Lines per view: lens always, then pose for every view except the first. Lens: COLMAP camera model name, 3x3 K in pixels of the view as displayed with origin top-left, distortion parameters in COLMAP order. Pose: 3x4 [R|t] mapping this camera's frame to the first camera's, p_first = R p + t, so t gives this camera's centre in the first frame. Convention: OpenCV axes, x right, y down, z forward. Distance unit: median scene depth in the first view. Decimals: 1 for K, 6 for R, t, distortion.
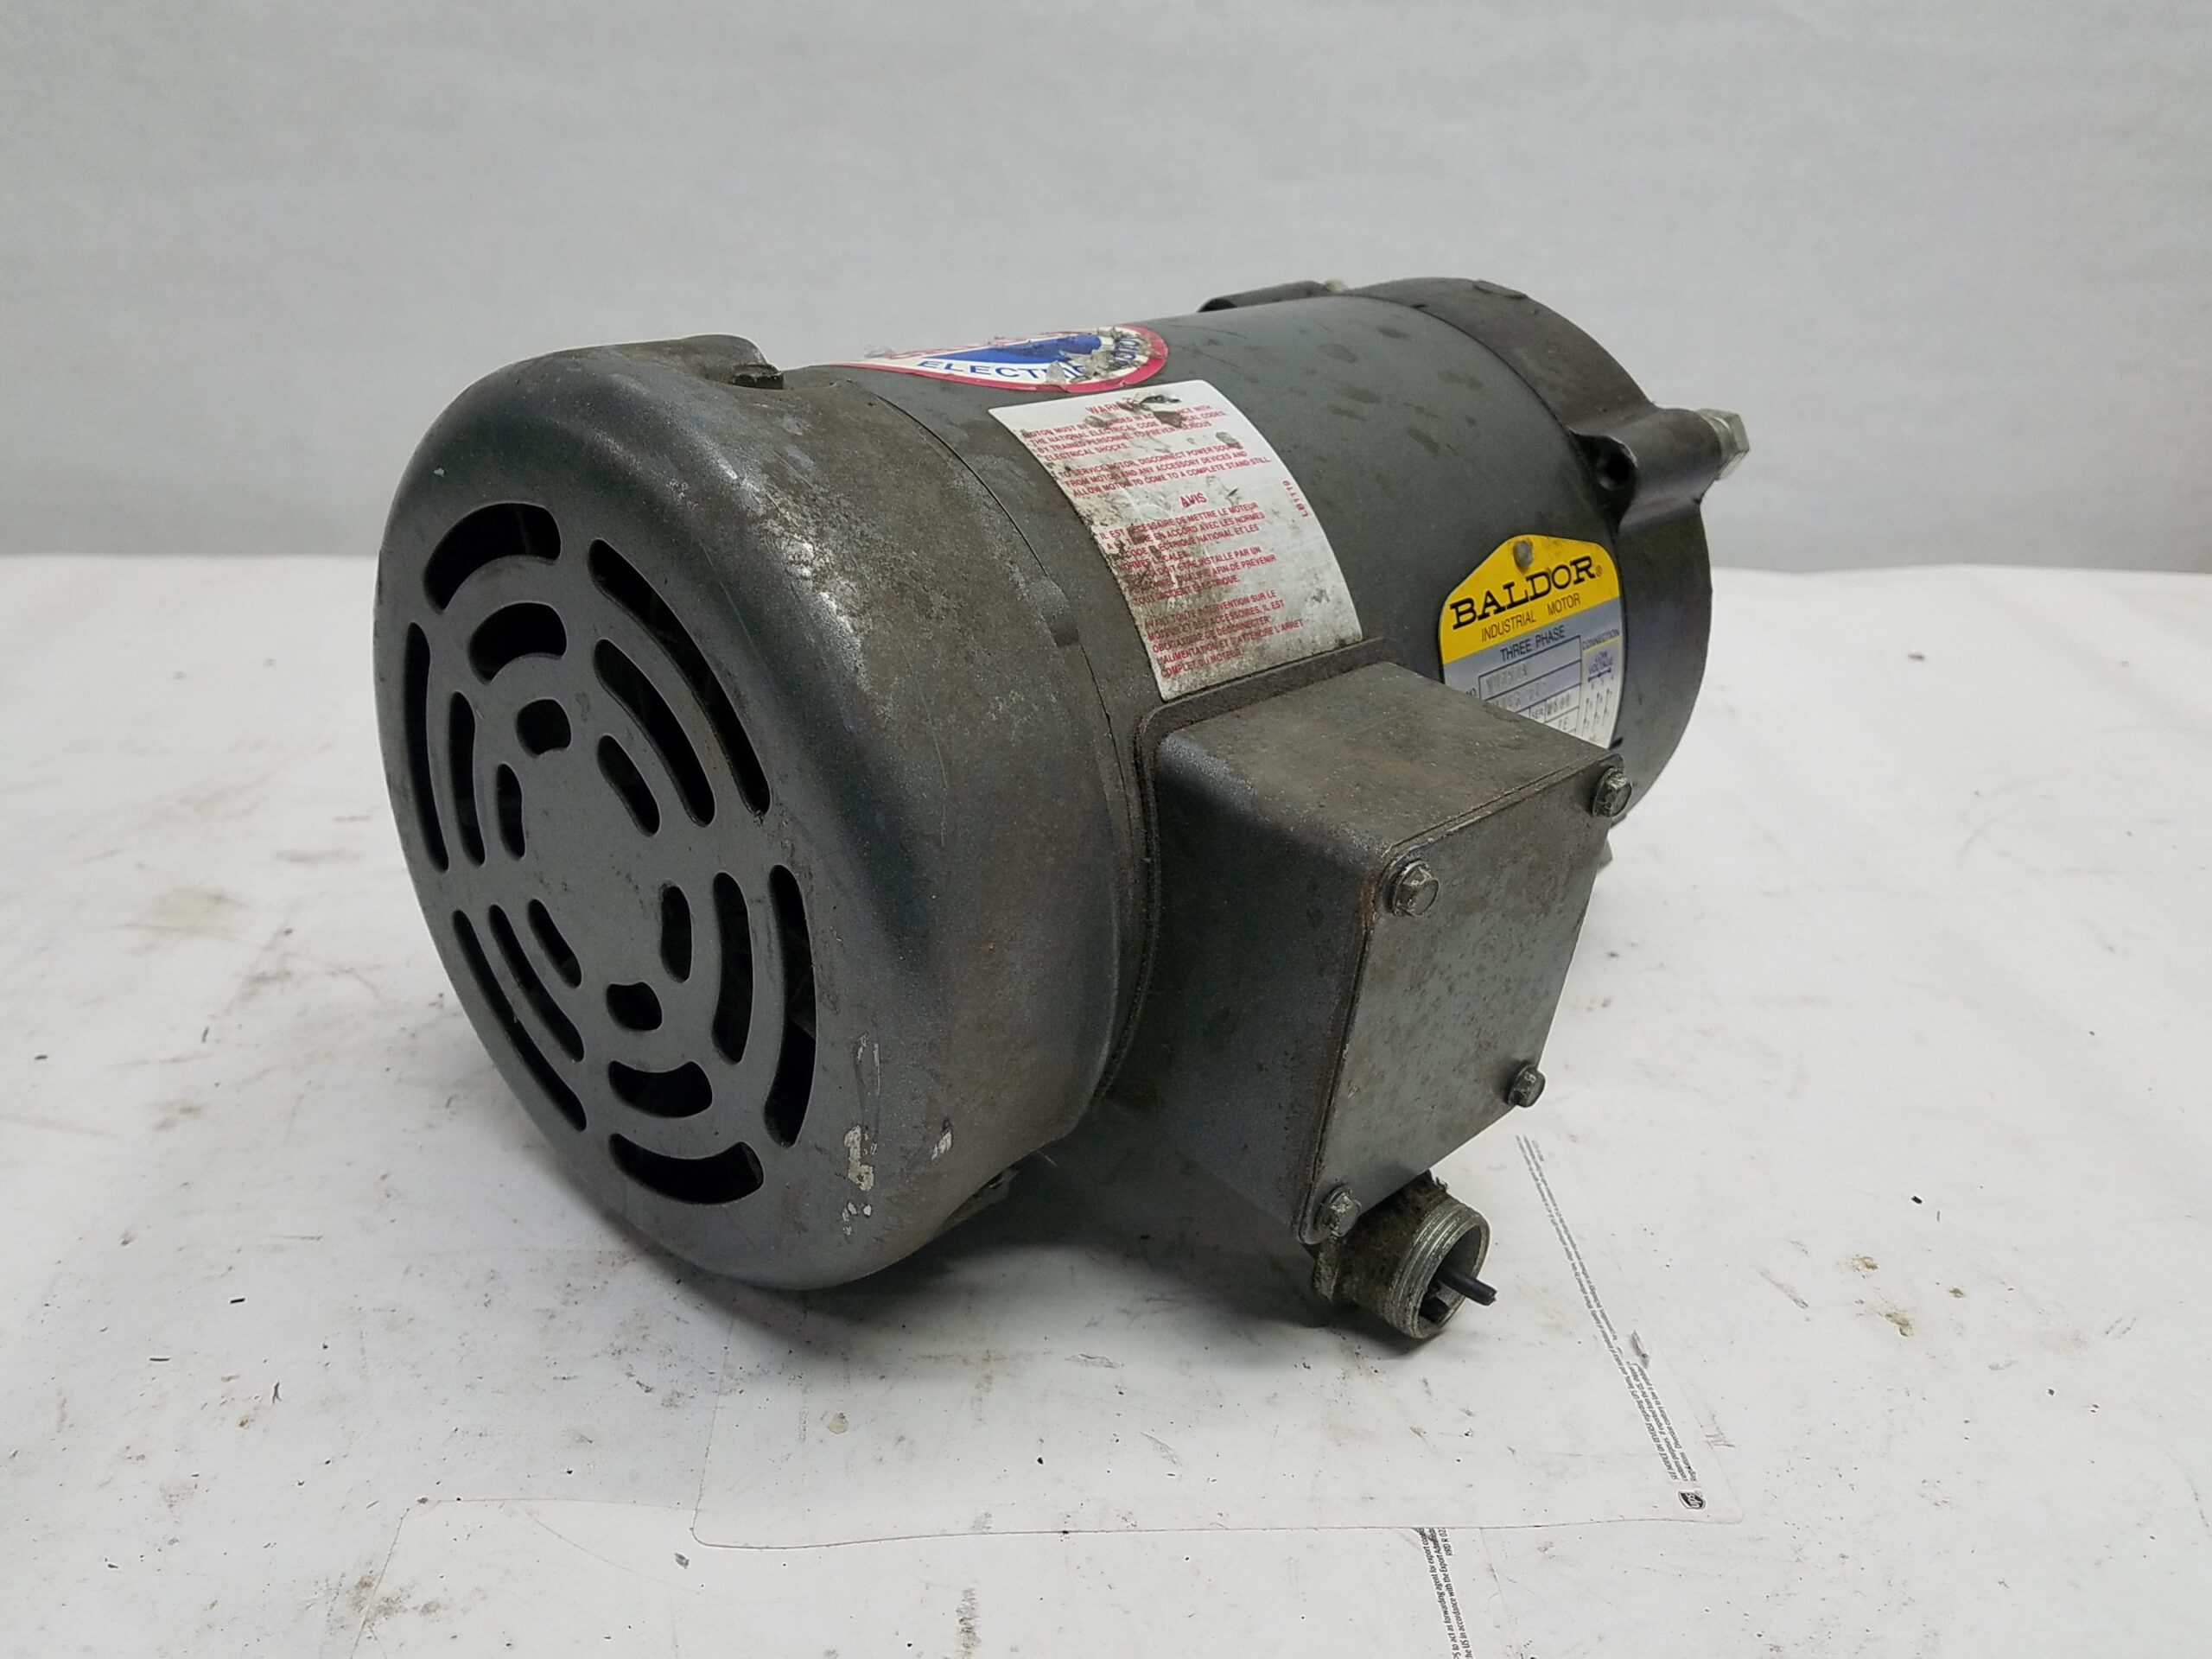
lens RADIAL K [[1780.6, 0, 1106.0], [0, 1780.6, 829.5], [0, 0, 1]] dist [0.014146, 0.000717]
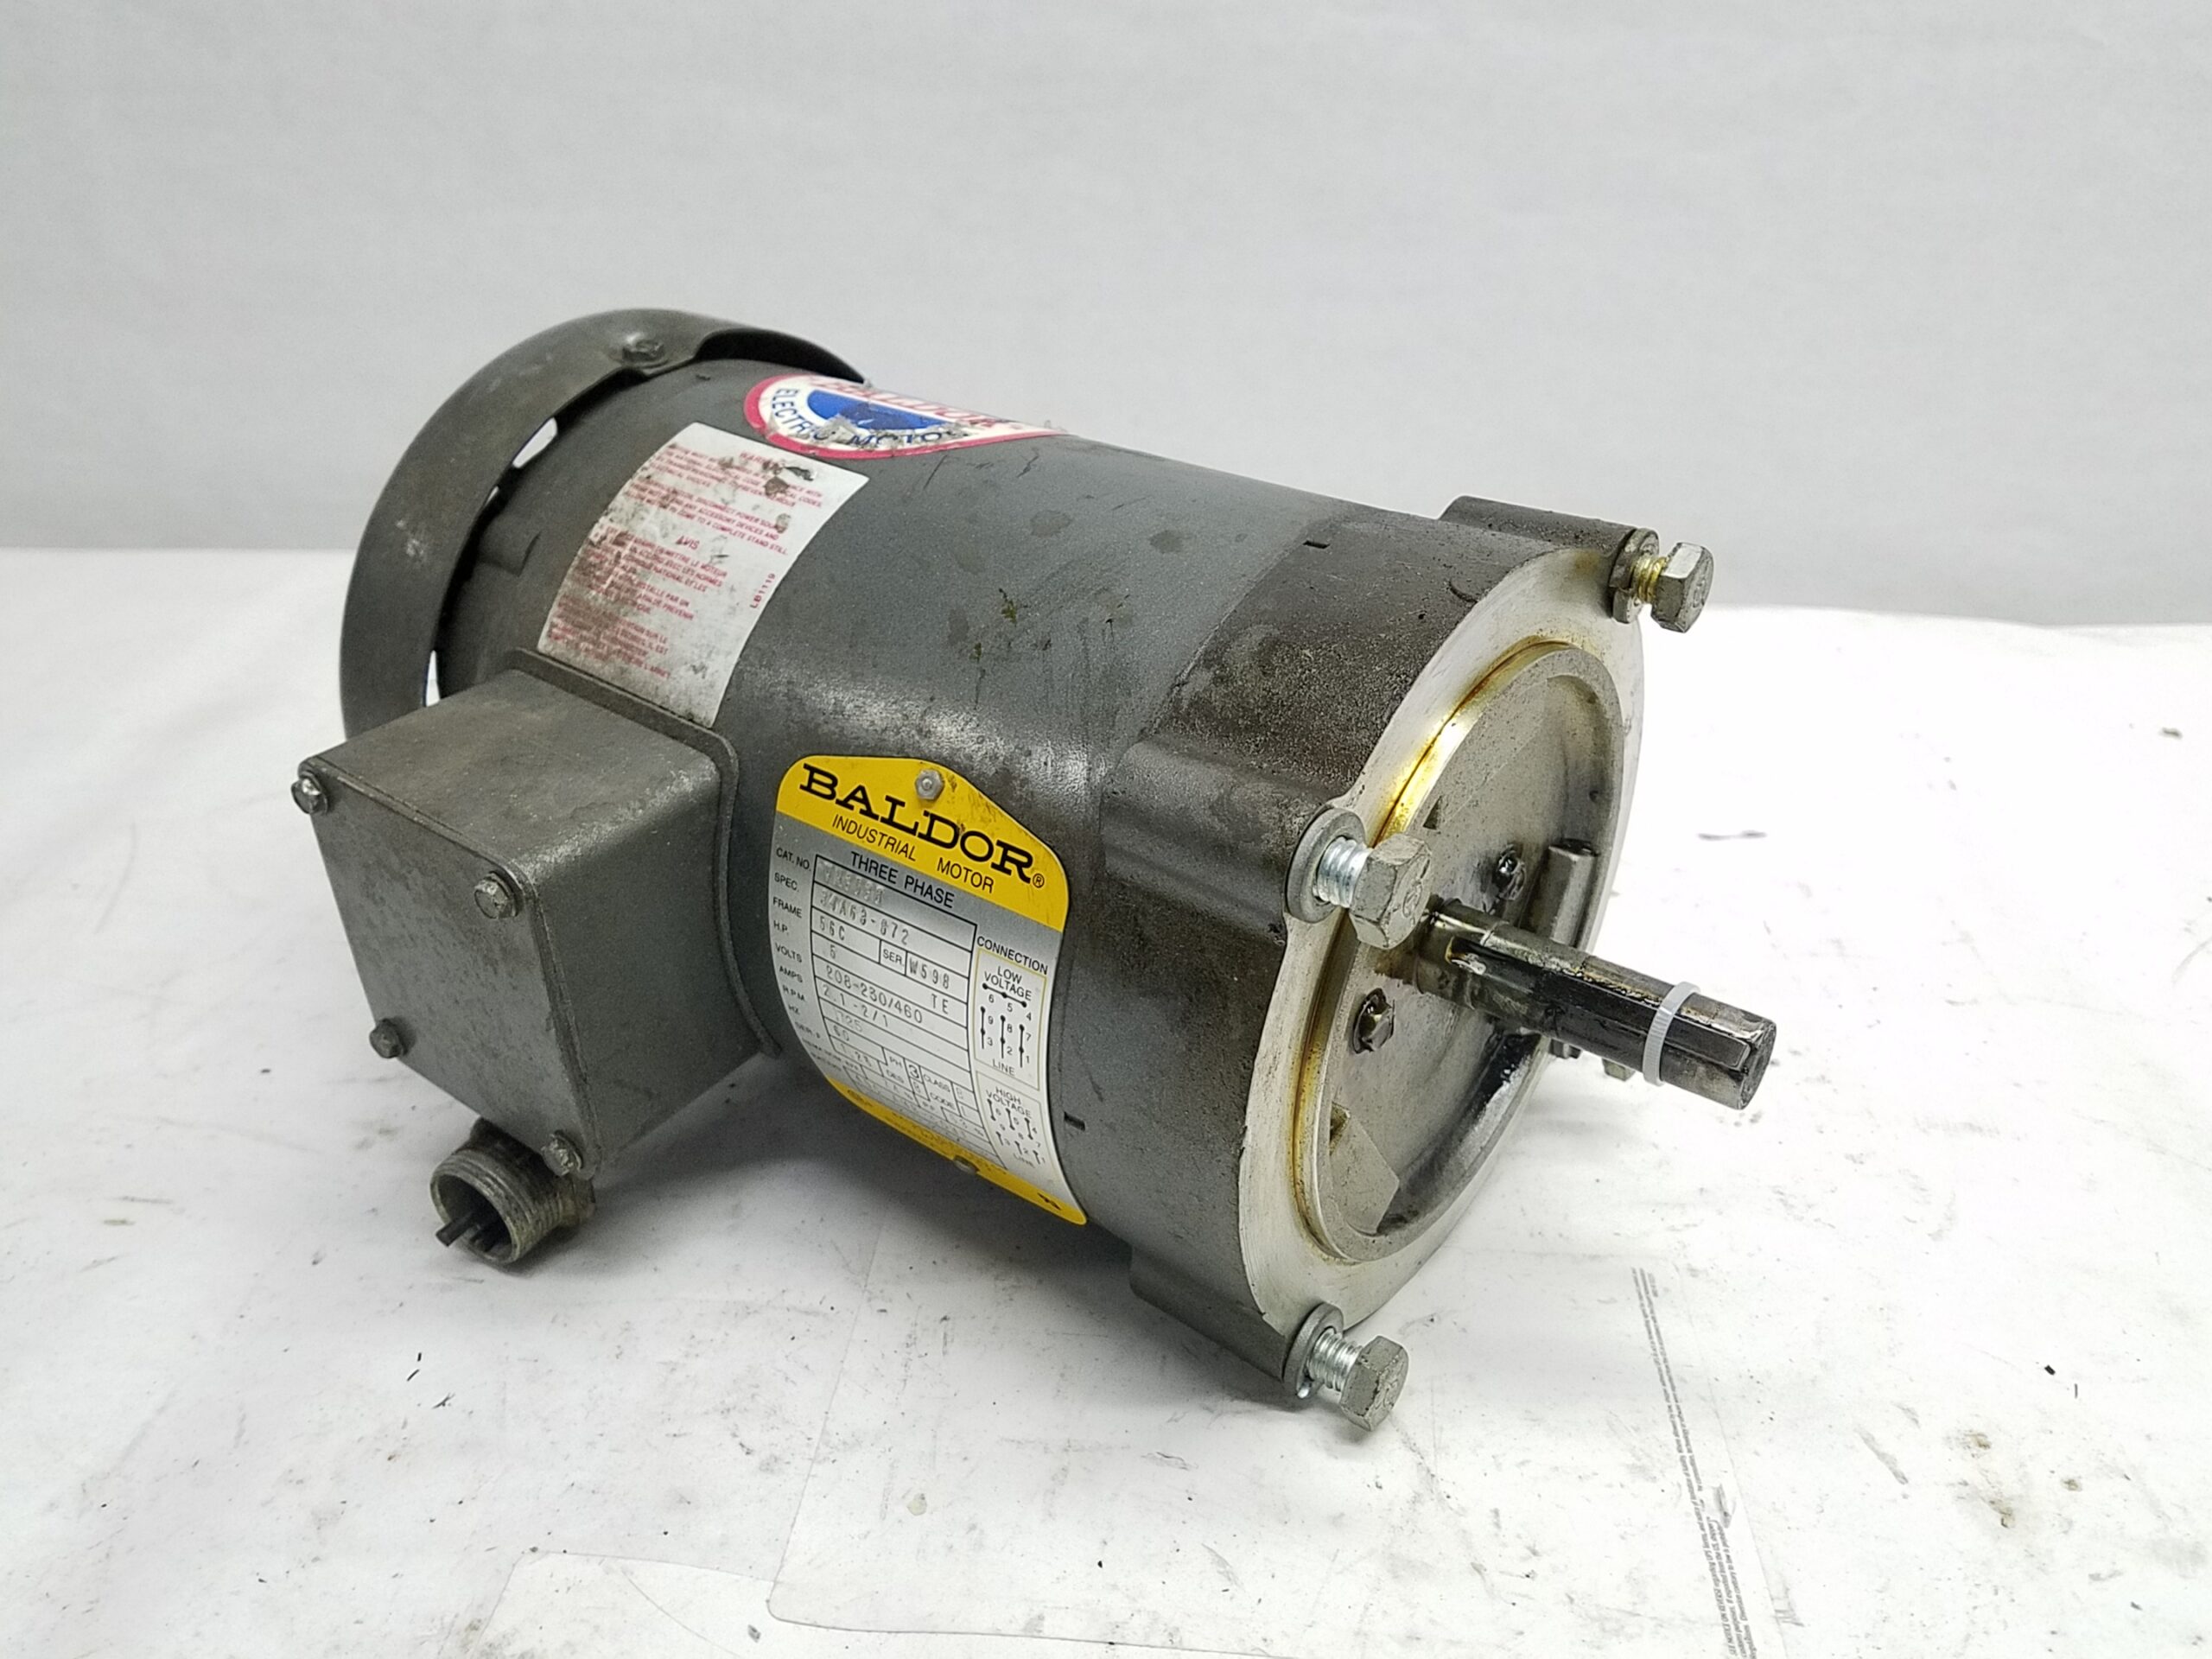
lens RADIAL K [[1780.6, 0, 1106.0], [0, 1780.6, 829.5], [0, 0, 1]] dist [0.014146, 0.000717]
pose [[0.117245, 0.444429, -0.888109, 1.172899], [-0.438815, 0.825424, 0.355129, -0.552424], [0.890896, 0.348078, 0.291799, 0.951833]]
